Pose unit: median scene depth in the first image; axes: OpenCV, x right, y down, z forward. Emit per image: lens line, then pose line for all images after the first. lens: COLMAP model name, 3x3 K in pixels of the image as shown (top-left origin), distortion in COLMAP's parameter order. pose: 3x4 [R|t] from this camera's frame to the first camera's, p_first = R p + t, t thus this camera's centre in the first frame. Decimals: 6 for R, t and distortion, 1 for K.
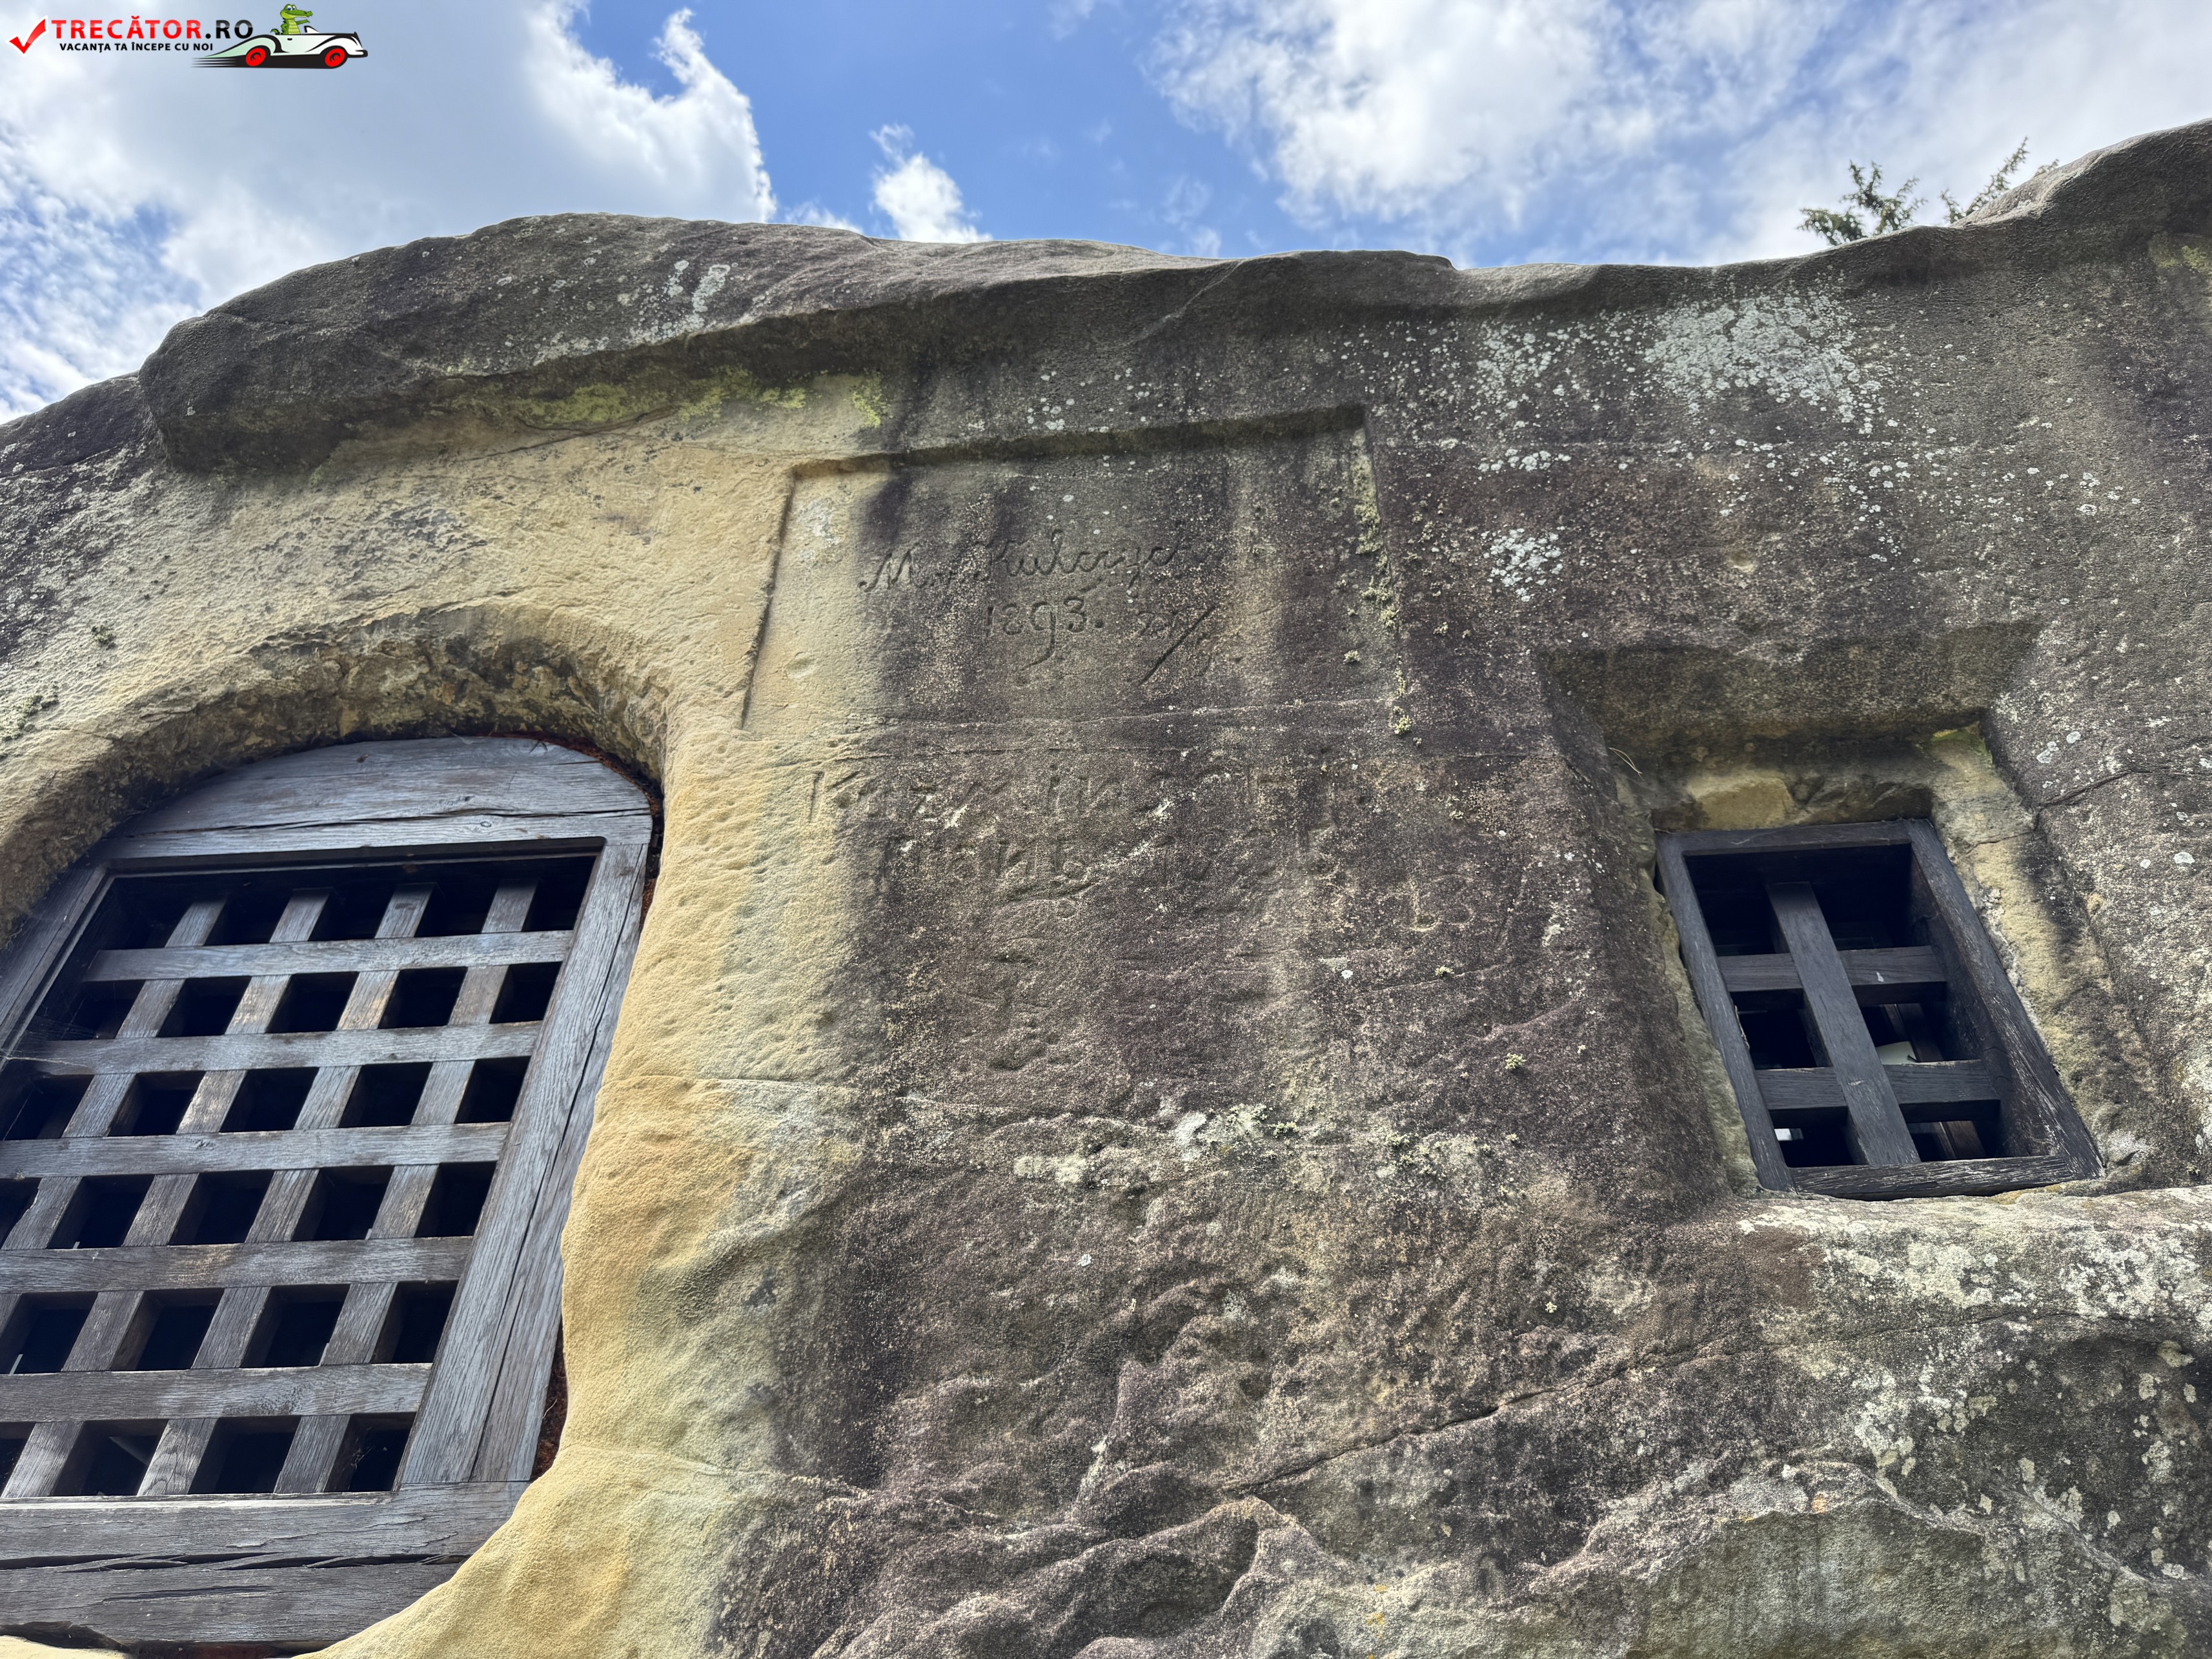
lens RADIAL K [[1558.6, 0, 1093.3], [0, 1558.6, 859.2], [0, 0, 1]] dist [0.057624, -0.078841]
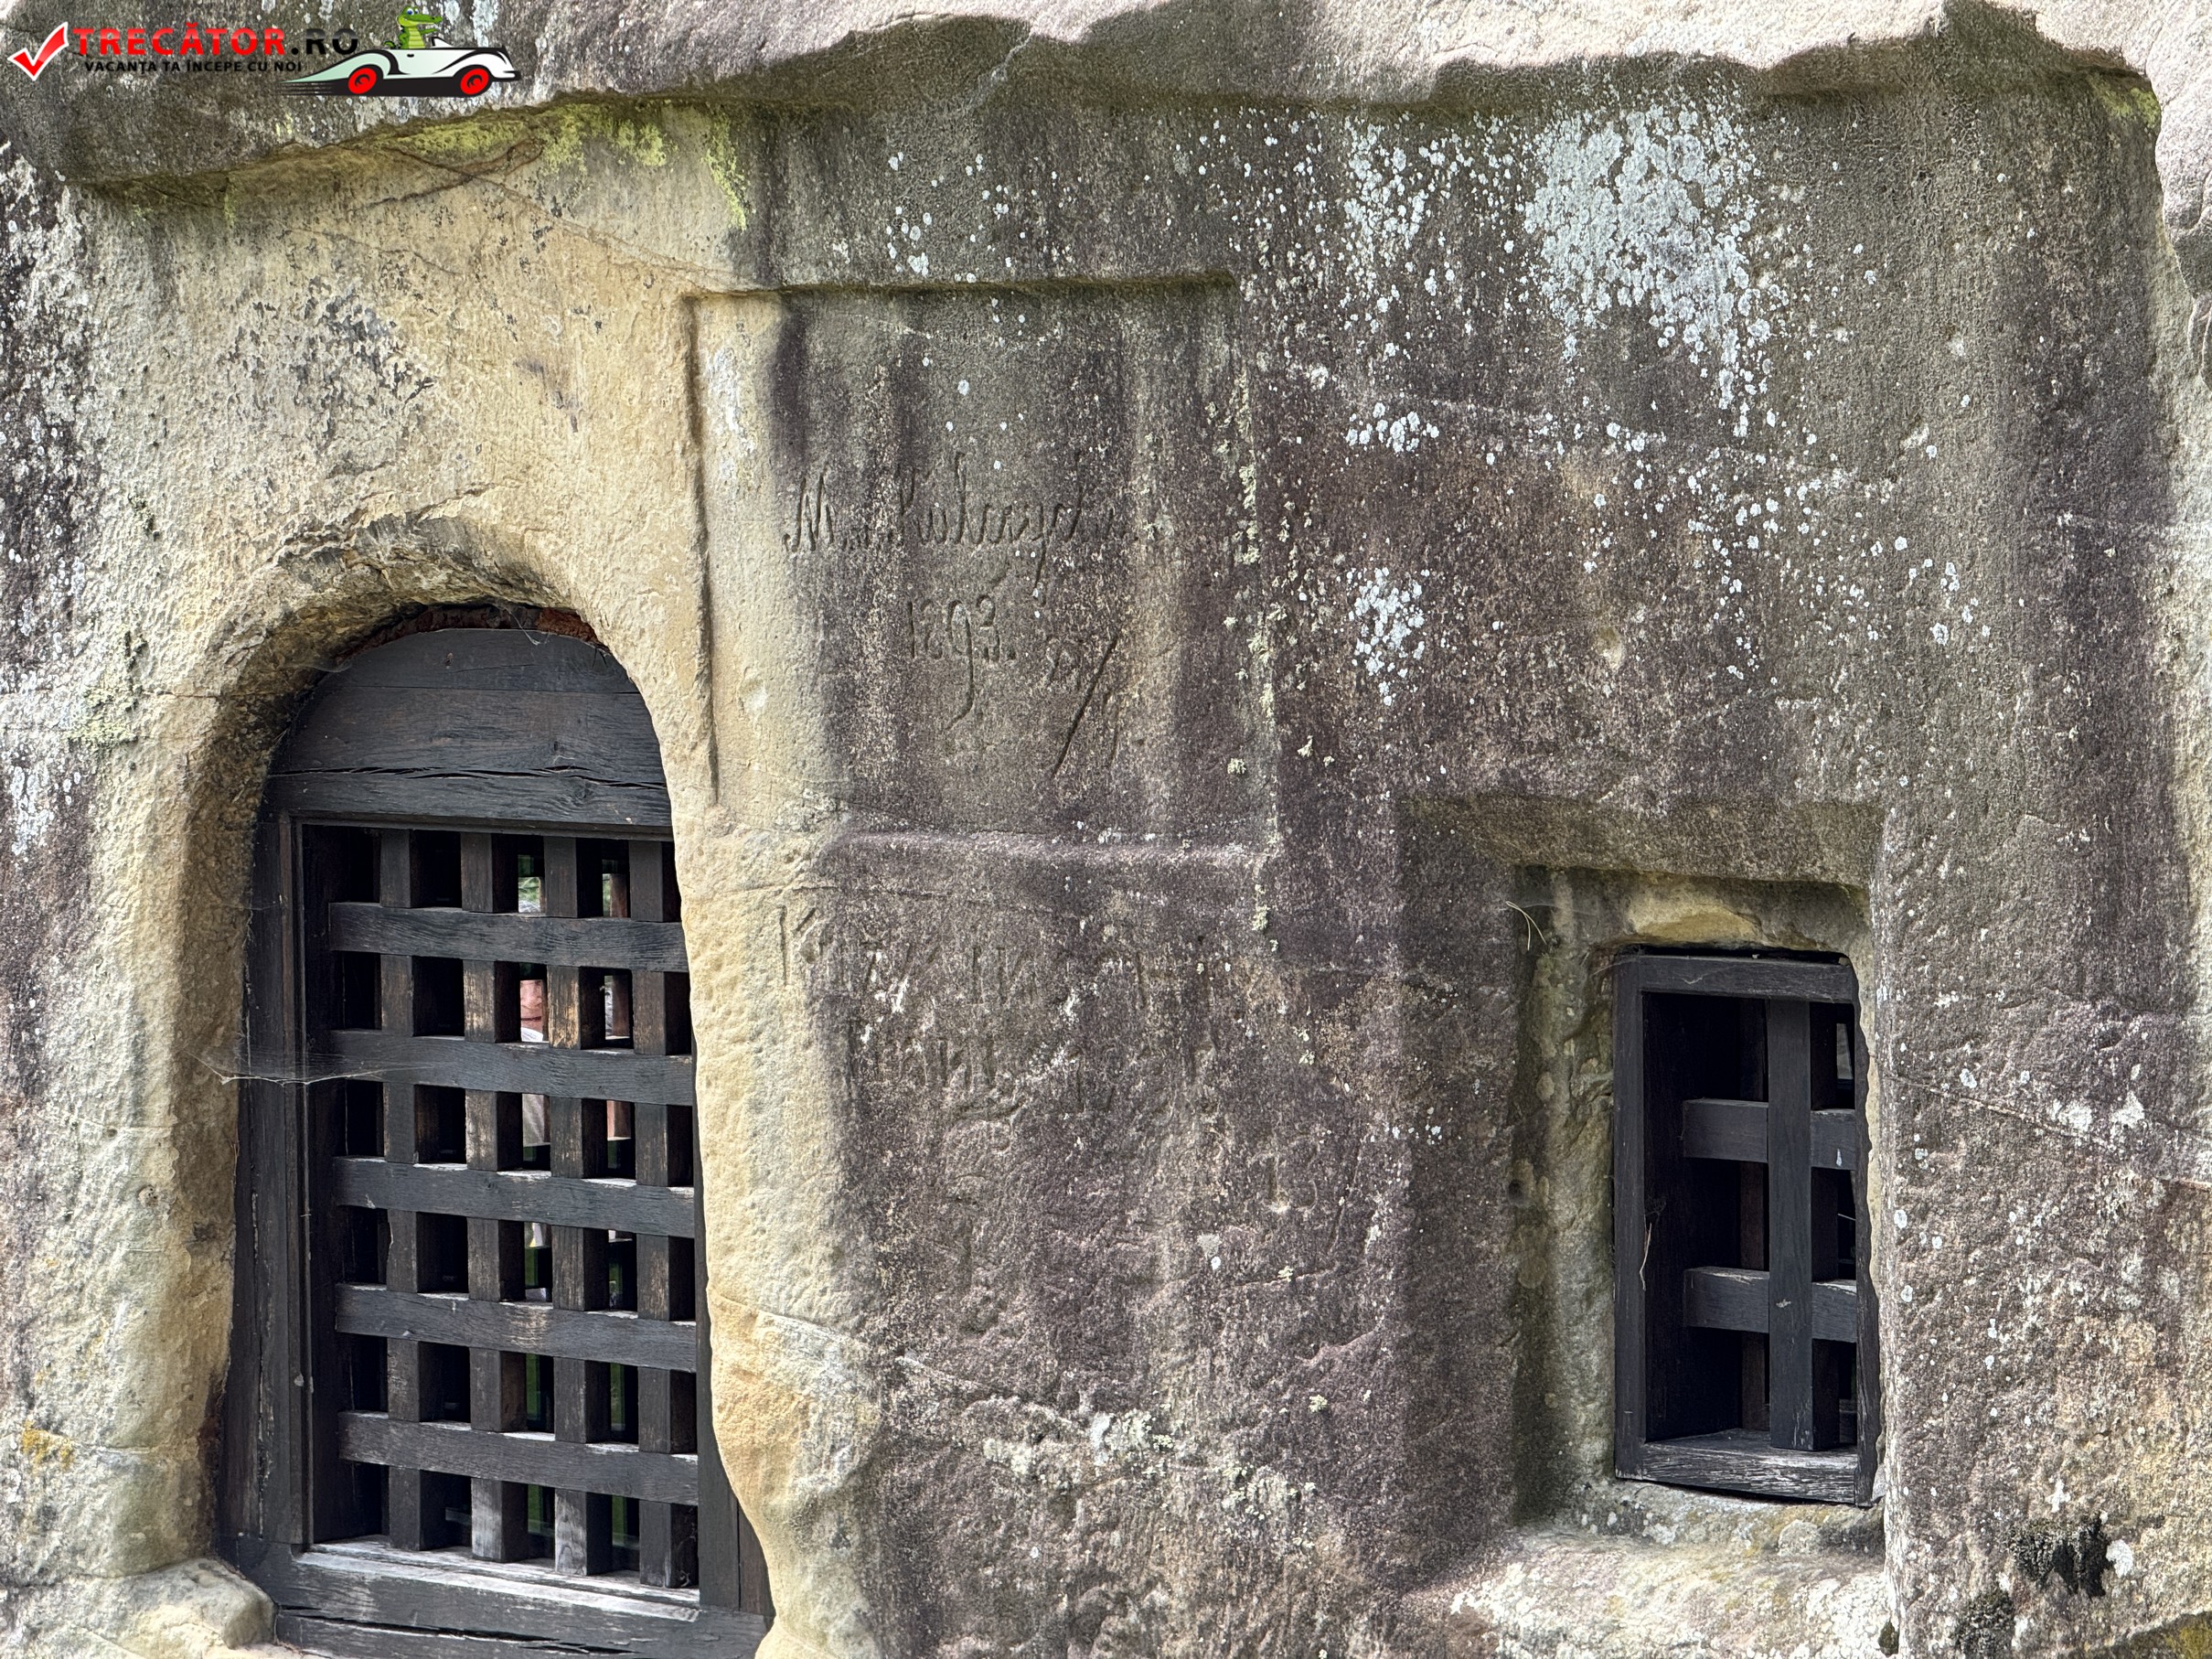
lens RADIAL K [[7844.2, 0, 1124.3], [0, 7844.2, 830.3], [0, 0, 1]] dist [0.147735, 0.000000]
pose [[0.763682, 0.017367, -0.645359, 2.641735], [0.459631, 0.687348, 0.562398, -2.327927], [0.453353, -0.726120, 0.516934, -1.074054]]
